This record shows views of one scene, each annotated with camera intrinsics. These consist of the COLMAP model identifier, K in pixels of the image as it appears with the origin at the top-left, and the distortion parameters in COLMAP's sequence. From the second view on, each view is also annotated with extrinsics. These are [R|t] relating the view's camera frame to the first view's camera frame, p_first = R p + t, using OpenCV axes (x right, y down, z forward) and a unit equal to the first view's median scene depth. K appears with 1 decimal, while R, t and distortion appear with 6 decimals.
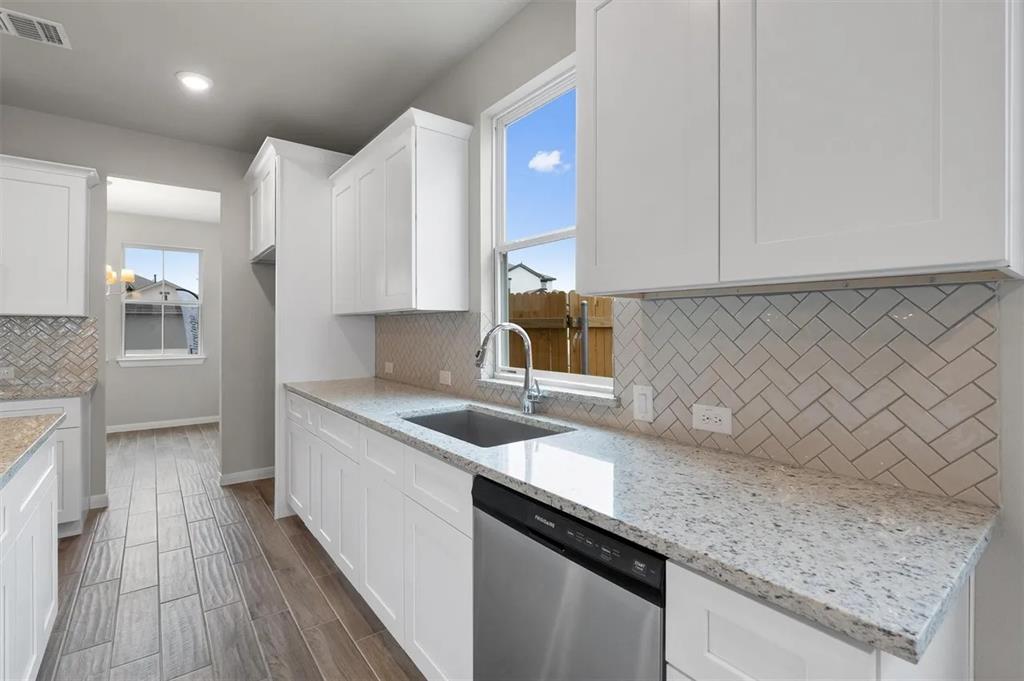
lens RADIAL K [[461.2, 0, 512.4], [0, 461.2, 335.1], [0, 0, 1]] dist [-0.008711, 0.000092]
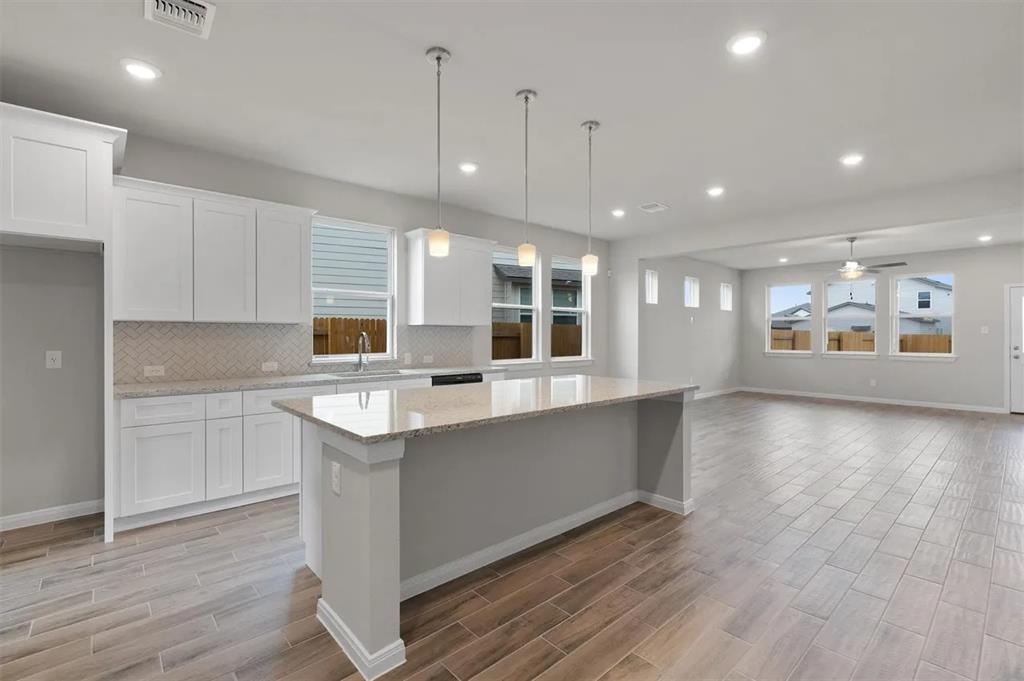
lens RADIAL K [[461.2, 0, 505.9], [0, 461.2, 346.4], [0, 0, 1]] dist [-0.008711, 0.000092]
pose [[-0.069741, -0.023931, 0.997278, -2.660207], [0.013348, 0.999600, 0.024921, -0.003724], [-0.997476, 0.015050, -0.069394, 0.523105]]
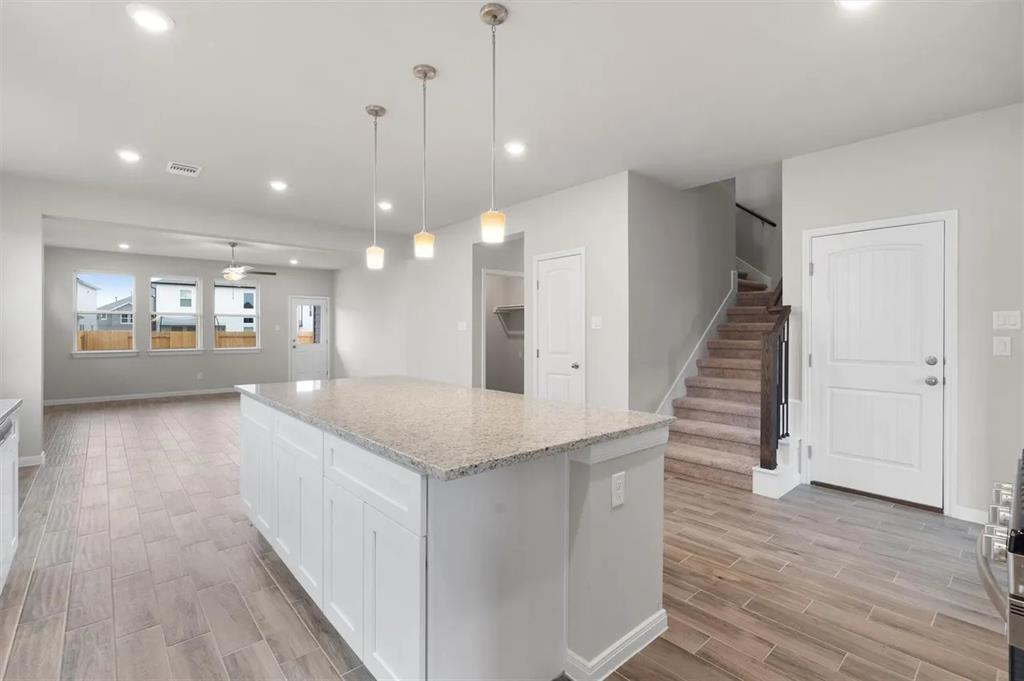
lens RADIAL K [[461.2, 0, 508.1], [0, 461.2, 336.2], [0, 0, 1]] dist [-0.008711, 0.000092]
pose [[-0.997855, 0.002693, -0.065404, -1.159443], [0.000986, 0.999659, 0.026106, -0.035130], [0.065452, 0.025986, -0.997517, 1.812860]]
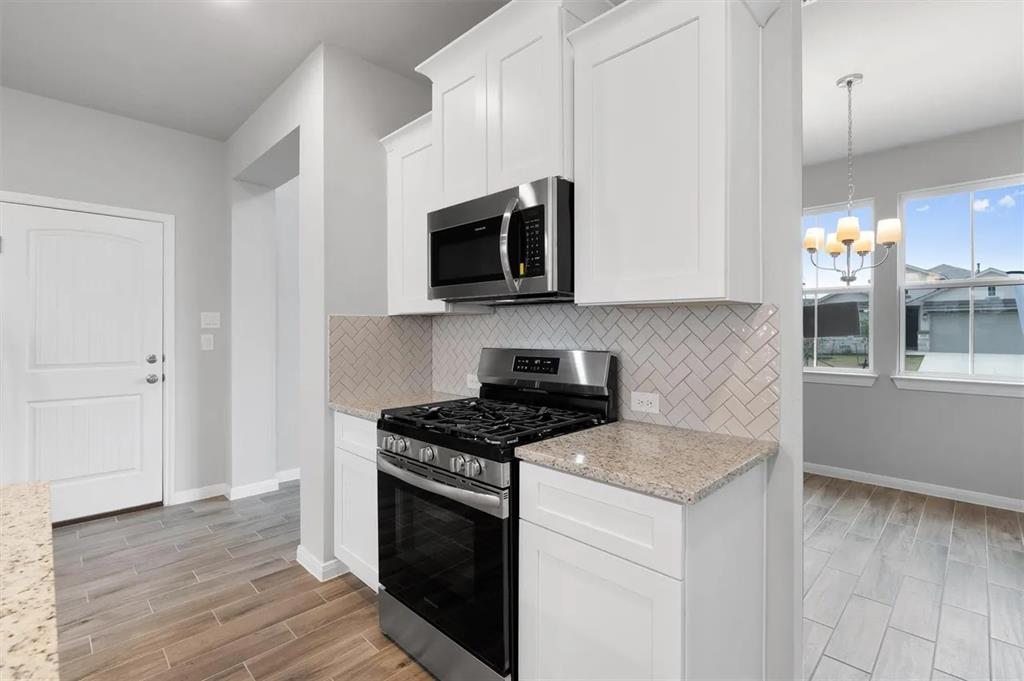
lens RADIAL K [[461.2, 0, 512.2], [0, 461.2, 333.2], [0, 0, 1]] dist [-0.008711, 0.000092]
pose [[0.139145, 0.002972, -0.990268, -0.929292], [-0.013025, 0.999914, 0.001171, -0.011616], [0.990186, 0.012736, 0.139172, 1.267076]]
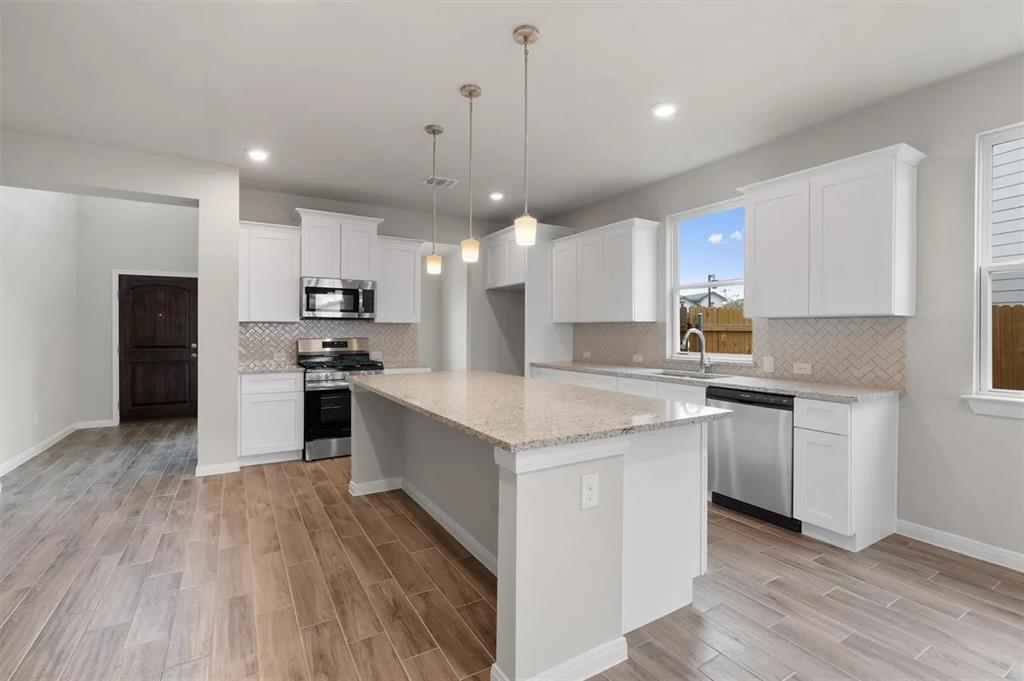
lens RADIAL K [[461.2, 0, 509.2], [0, 461.2, 338.9], [0, 0, 1]] dist [-0.008711, 0.000092]
pose [[0.993303, 0.006327, -0.115361, -0.673486], [-0.006284, 0.999980, 0.000733, 0.026601], [0.115364, -0.000003, 0.993323, -1.294983]]
